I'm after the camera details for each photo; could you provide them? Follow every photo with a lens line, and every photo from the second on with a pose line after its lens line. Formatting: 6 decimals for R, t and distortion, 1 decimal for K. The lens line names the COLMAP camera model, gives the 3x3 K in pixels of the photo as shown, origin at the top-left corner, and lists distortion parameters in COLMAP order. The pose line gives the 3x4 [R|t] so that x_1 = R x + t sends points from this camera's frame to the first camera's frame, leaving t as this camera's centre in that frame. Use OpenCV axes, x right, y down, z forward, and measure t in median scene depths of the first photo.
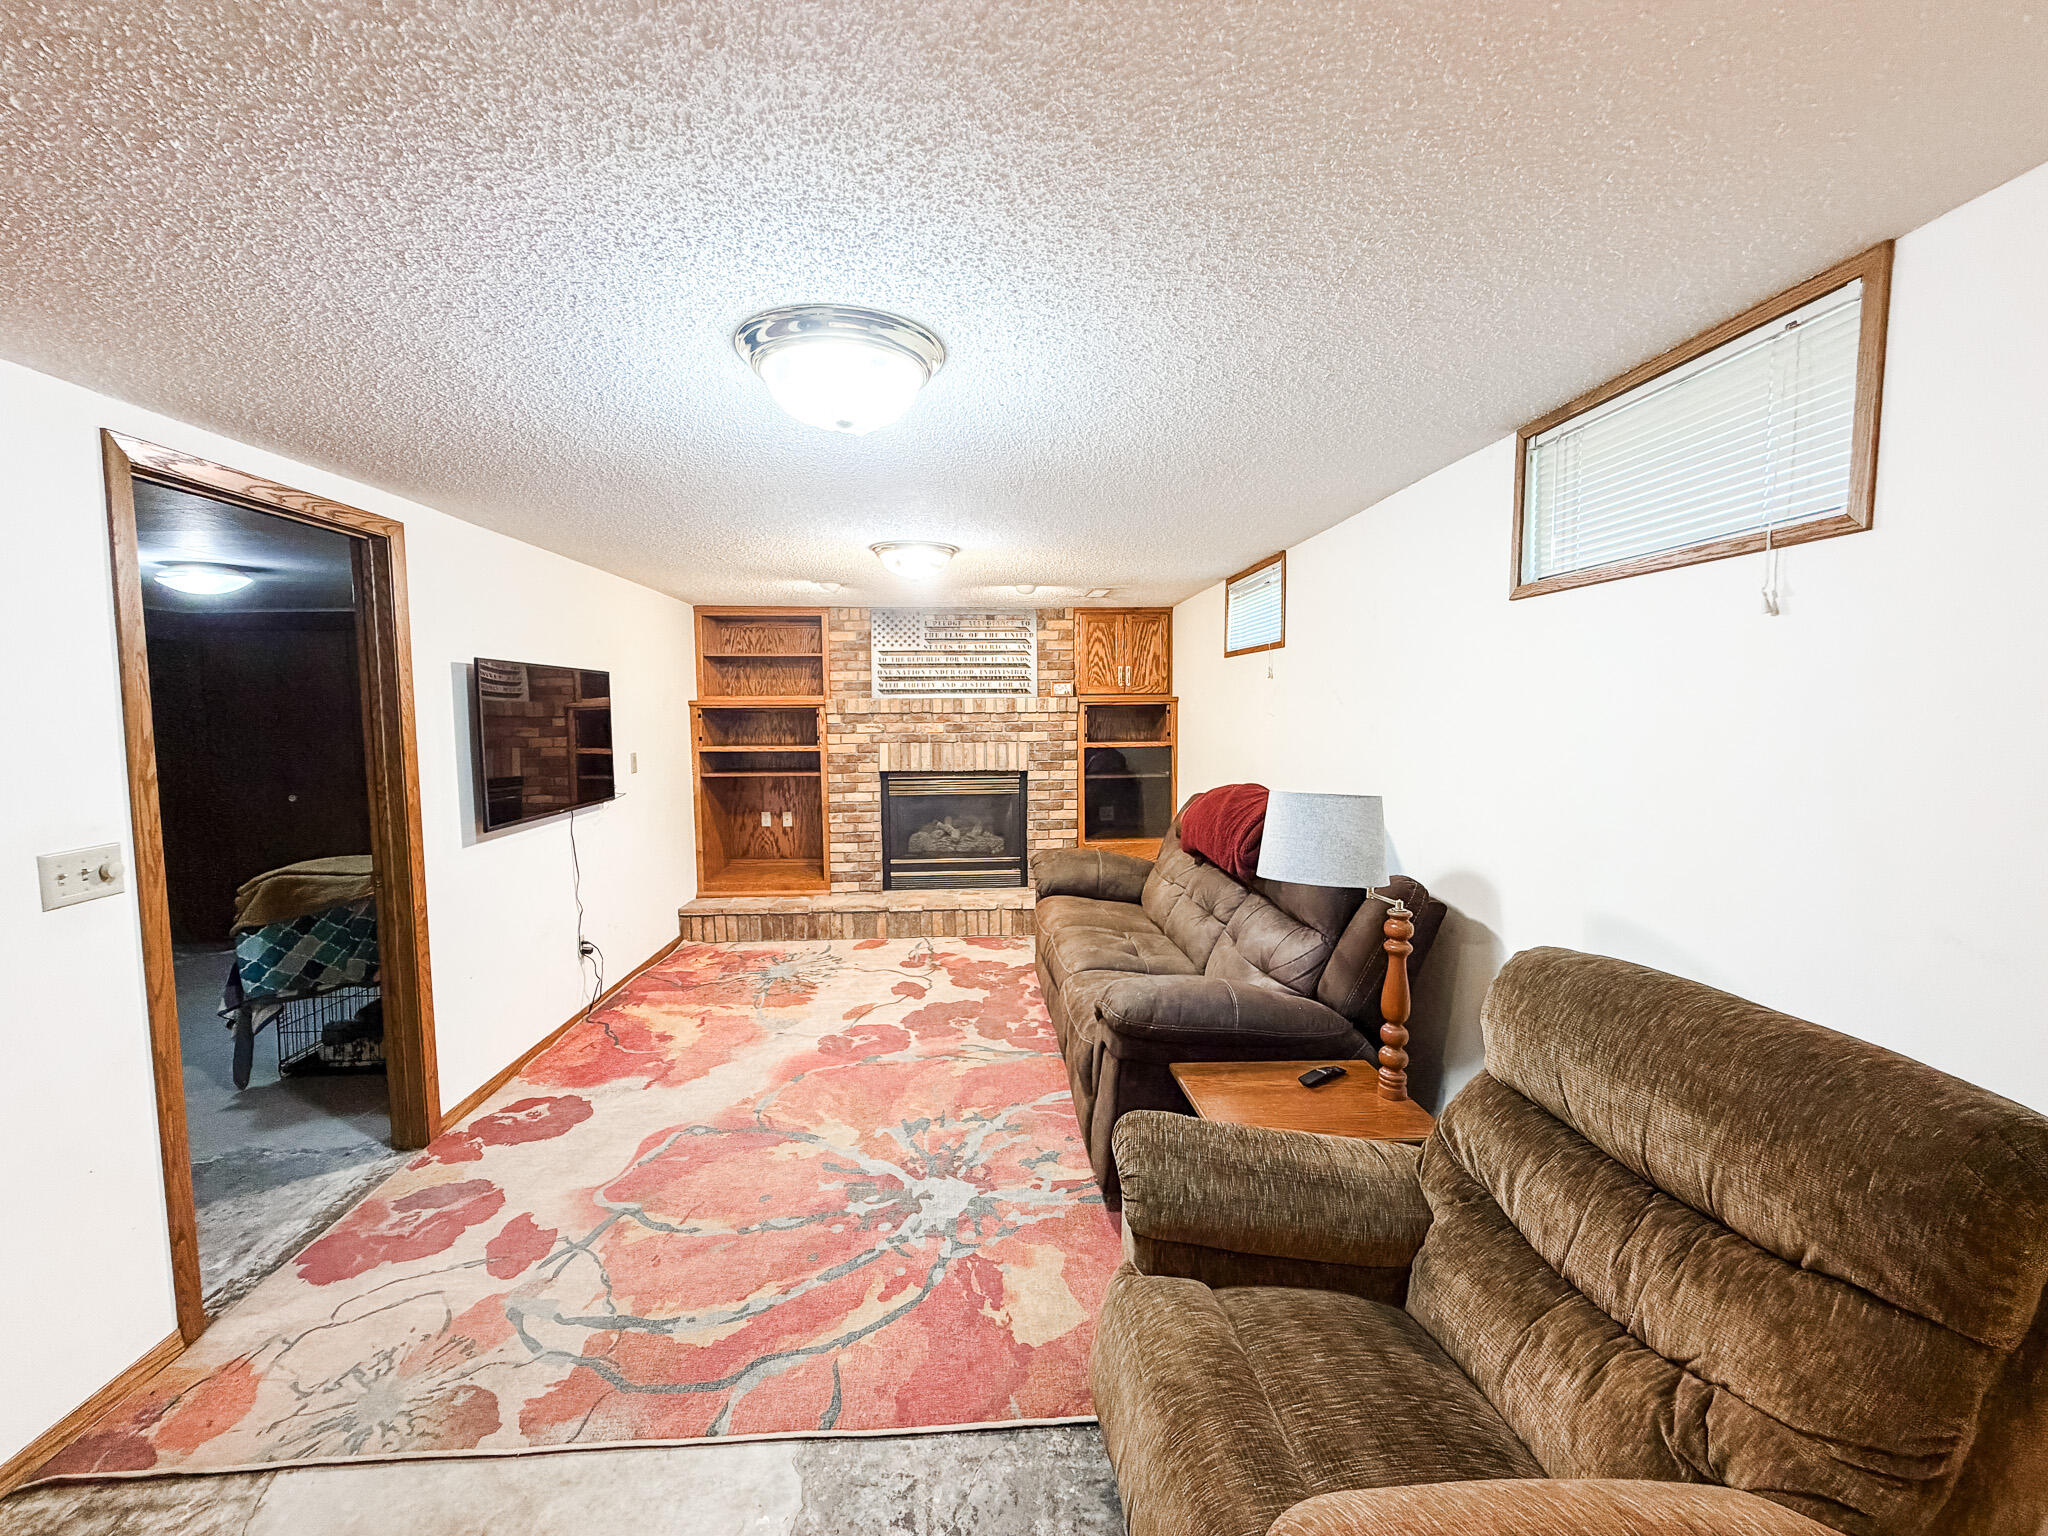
lens RADIAL K [[817.9, 0, 1012.2], [0, 817.9, 772.1], [0, 0, 1]] dist [-0.003493, 0.000824]
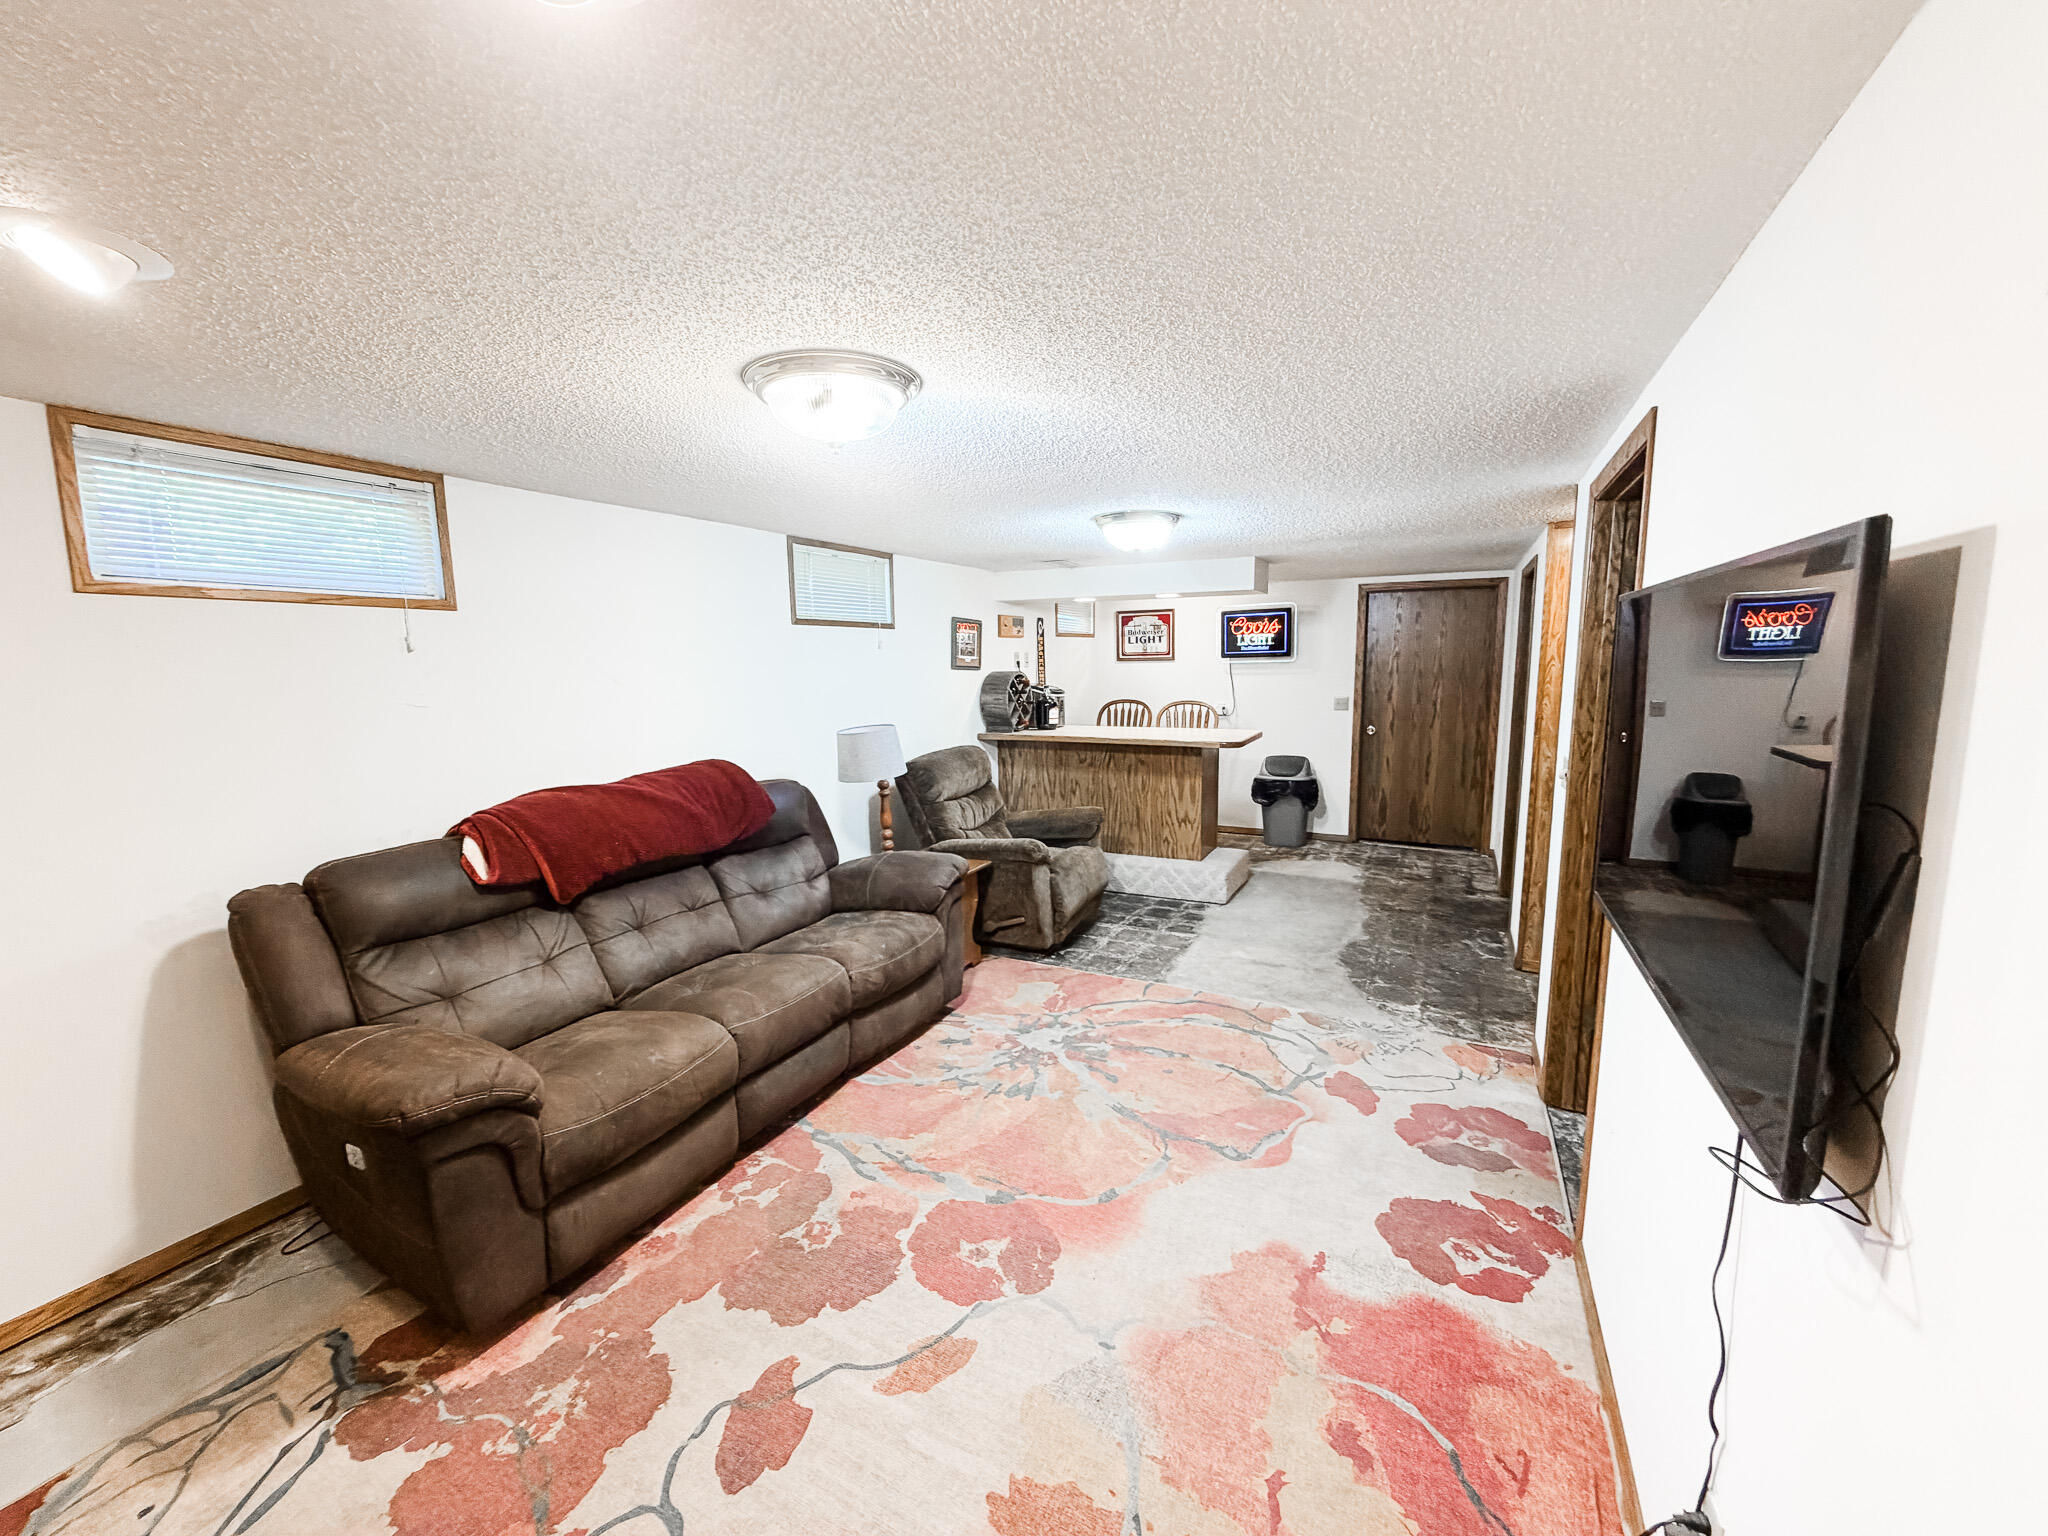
lens RADIAL K [[817.9, 0, 1019.1], [0, 817.9, 770.3], [0, 0, 1]] dist [-0.003493, 0.000824]
pose [[-0.862827, -0.050651, 0.502956, -0.333742], [0.058613, 0.978232, 0.199066, -0.091089], [-0.502090, 0.201239, -0.841076, 0.973019]]
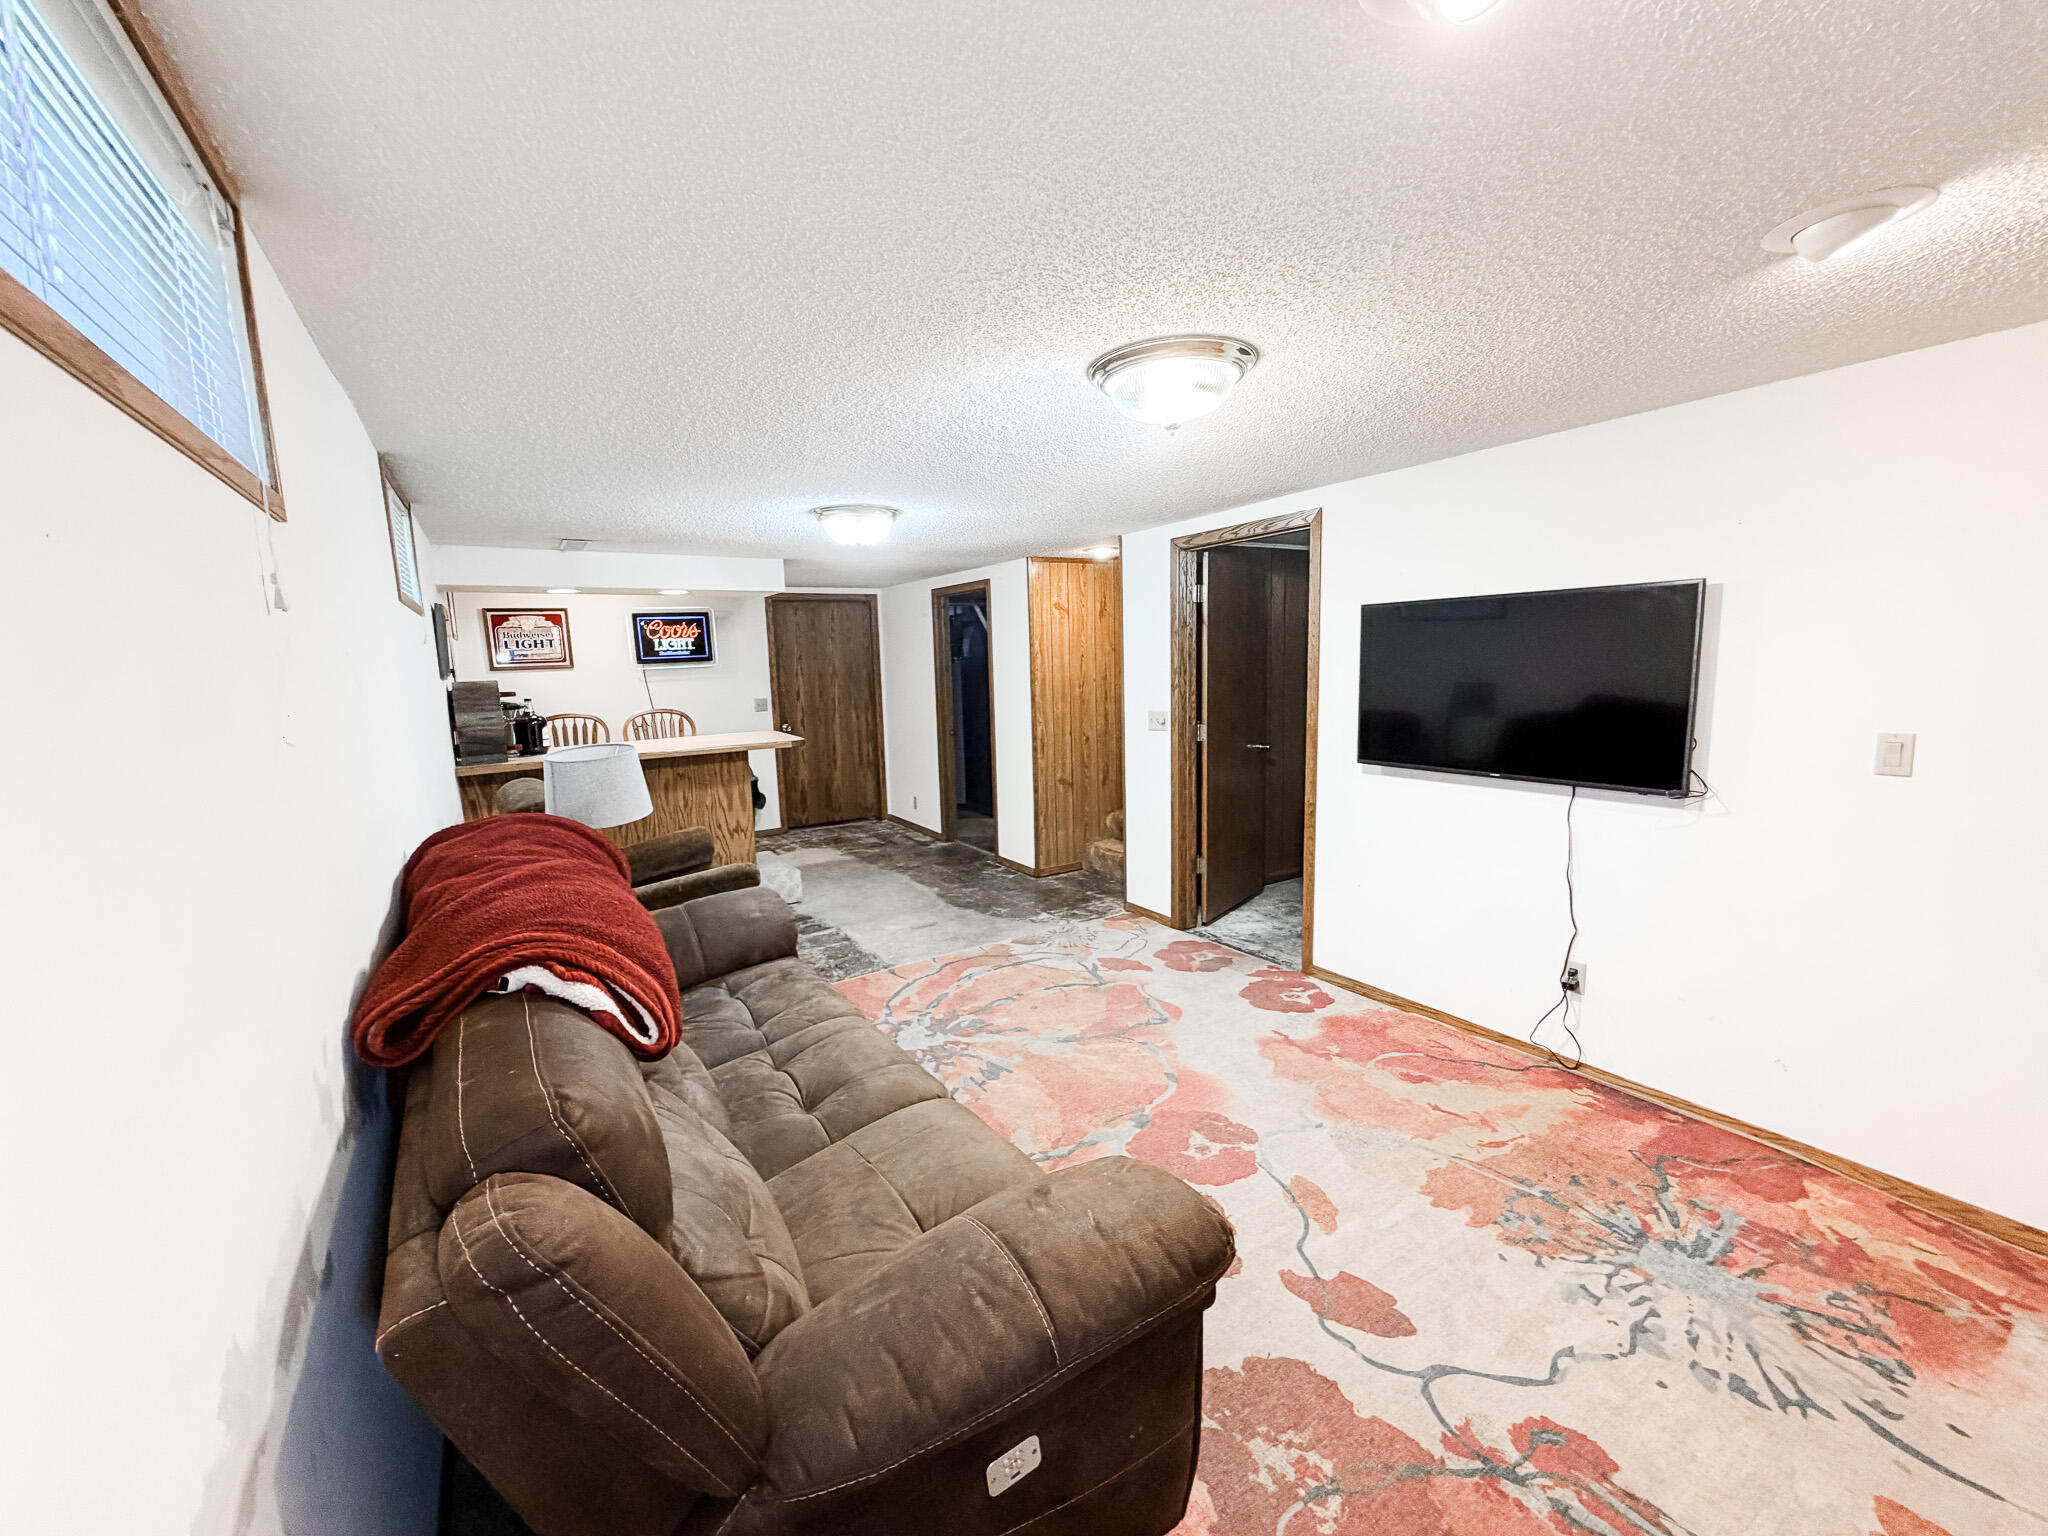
lens RADIAL K [[817.9, 0, 1015.3], [0, 817.9, 769.4], [0, 0, 1]] dist [-0.003493, 0.000824]
pose [[-0.871689, 0.102851, -0.479145, 0.173529], [-0.000084, 0.977697, 0.210021, -0.088114], [0.490060, 0.183113, -0.852239, 0.997392]]
